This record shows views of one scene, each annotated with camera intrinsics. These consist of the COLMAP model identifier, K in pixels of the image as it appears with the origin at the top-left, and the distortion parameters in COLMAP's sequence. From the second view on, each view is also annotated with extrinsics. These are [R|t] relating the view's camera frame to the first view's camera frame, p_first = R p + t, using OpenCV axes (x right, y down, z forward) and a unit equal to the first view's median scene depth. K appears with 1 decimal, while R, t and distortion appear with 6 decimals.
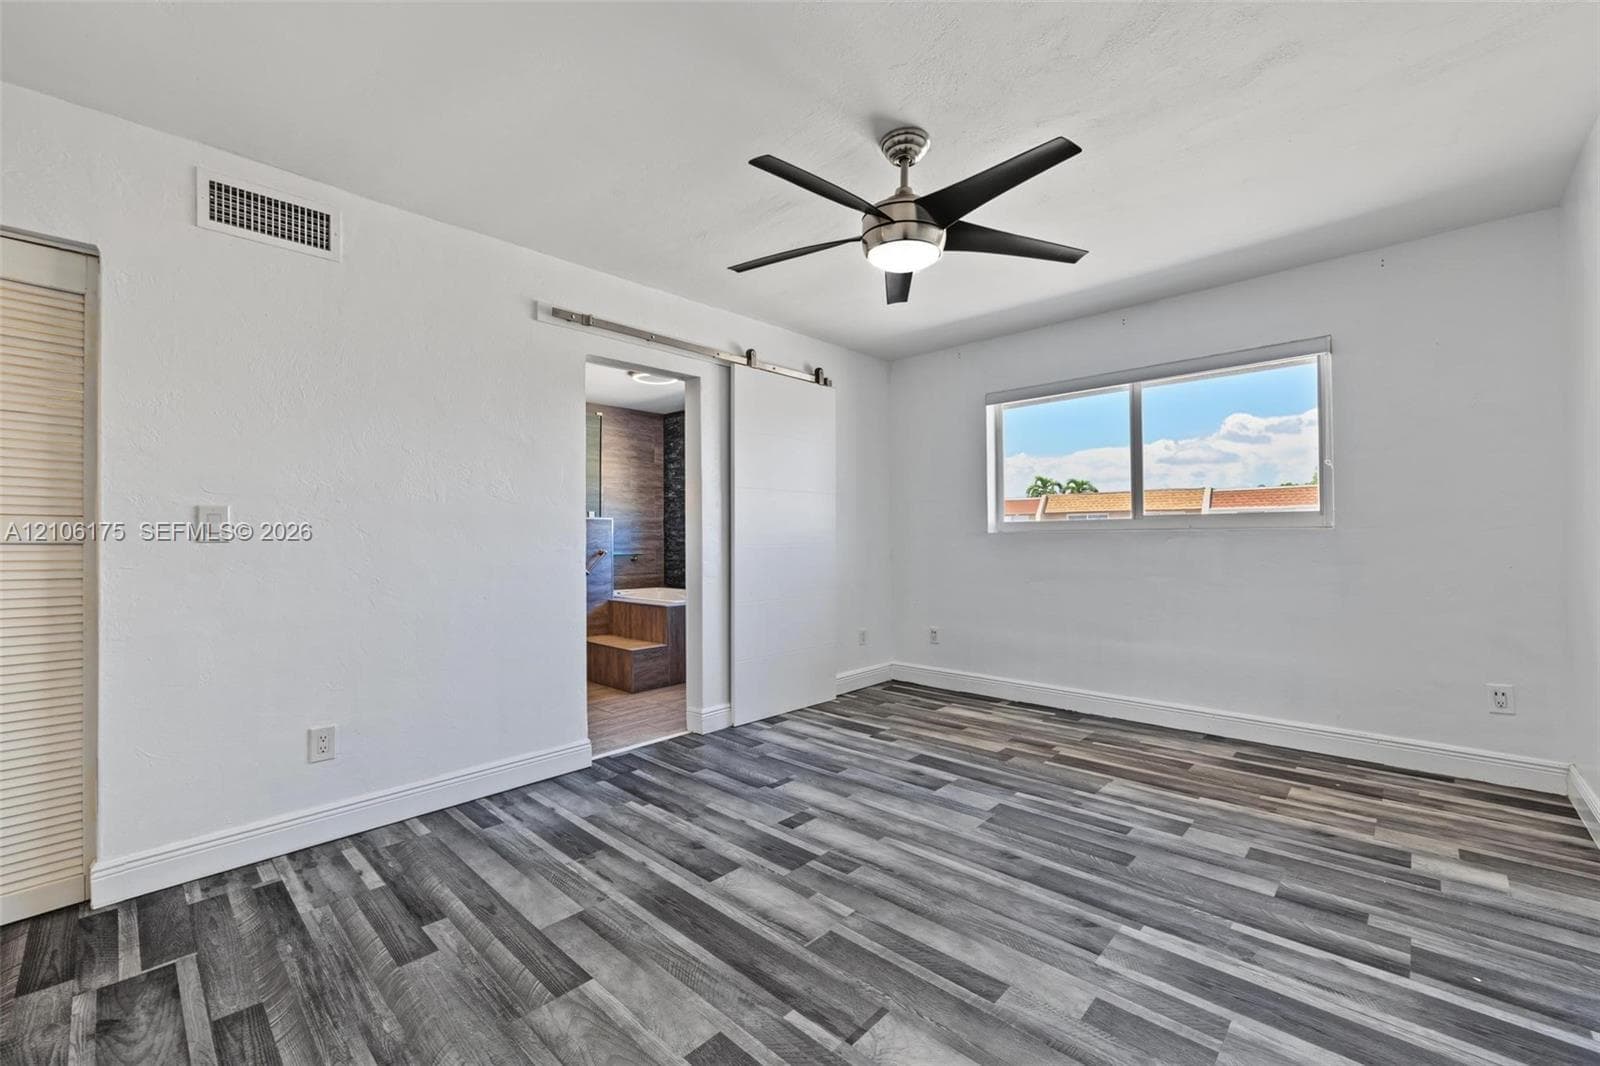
lens RADIAL K [[649.8, 0, 796.0], [0, 649.8, 531.0], [0, 0, 1]] dist [-0.000119, 0.000497]
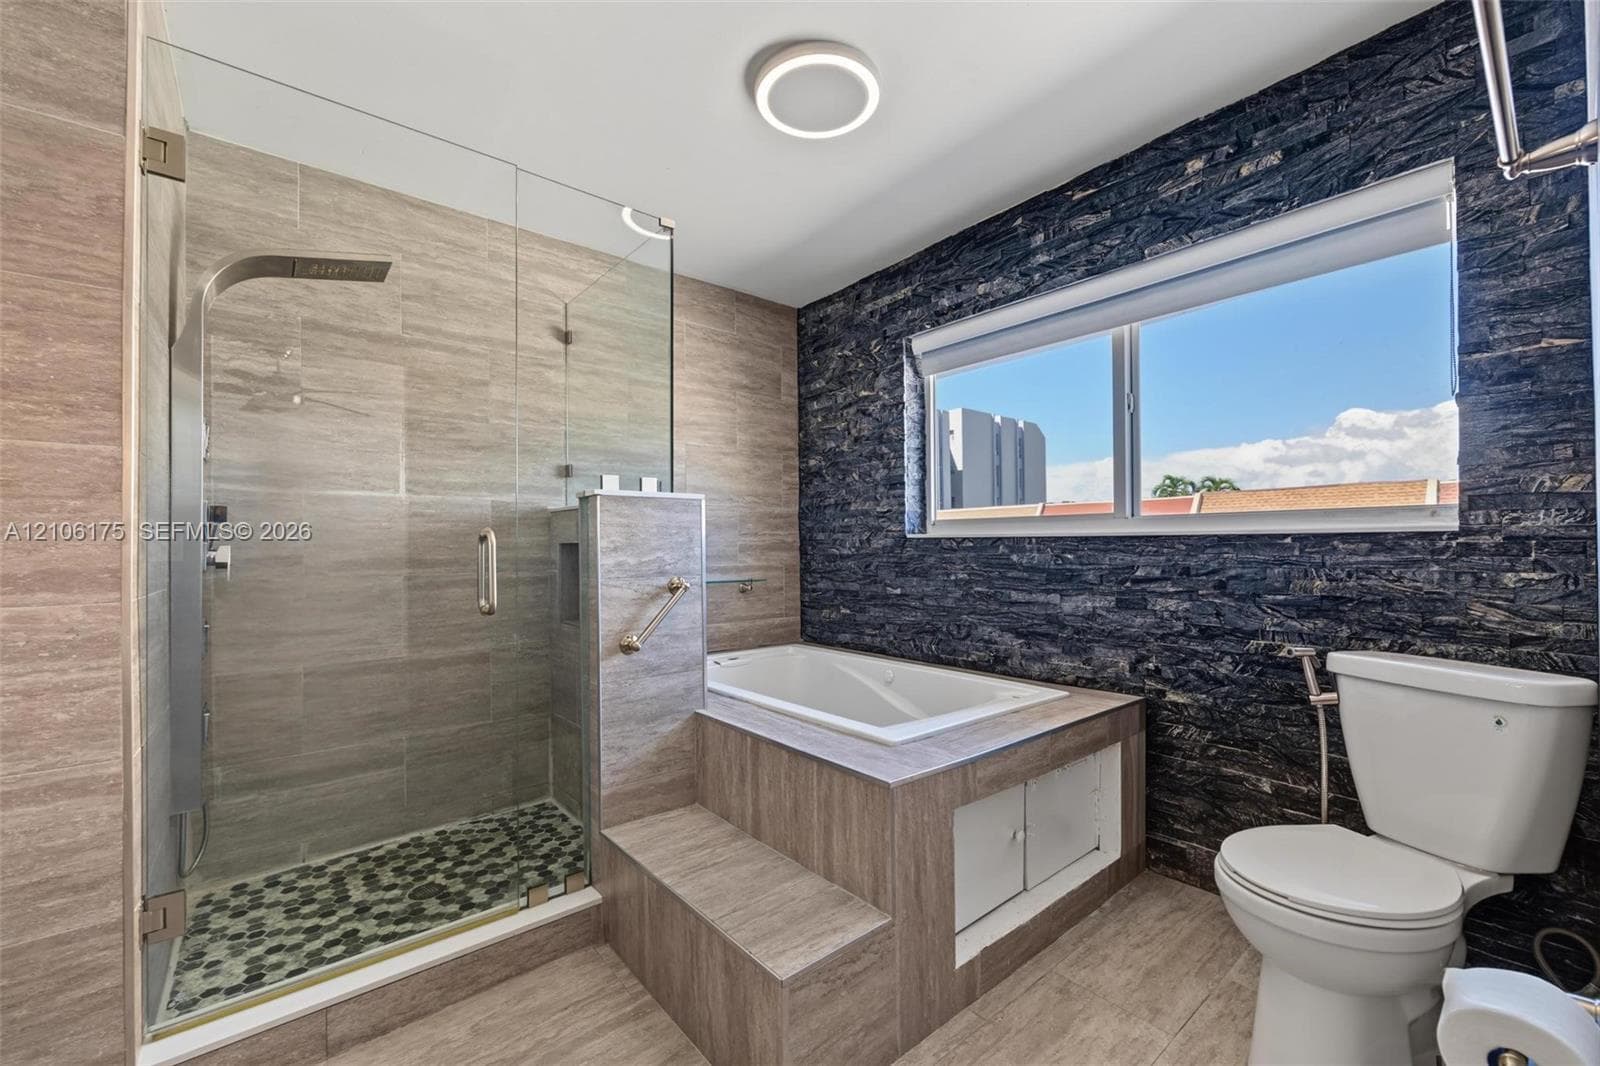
lens RADIAL K [[649.8, 0, 796.0], [0, 649.8, 531.0], [0, 0, 1]] dist [-0.000119, 0.000497]
pose [[0.991253, -0.010444, -0.131560, -0.139660], [0.008769, 0.999873, -0.013306, 0.005364], [0.131682, 0.012036, 0.991219, 0.492060]]
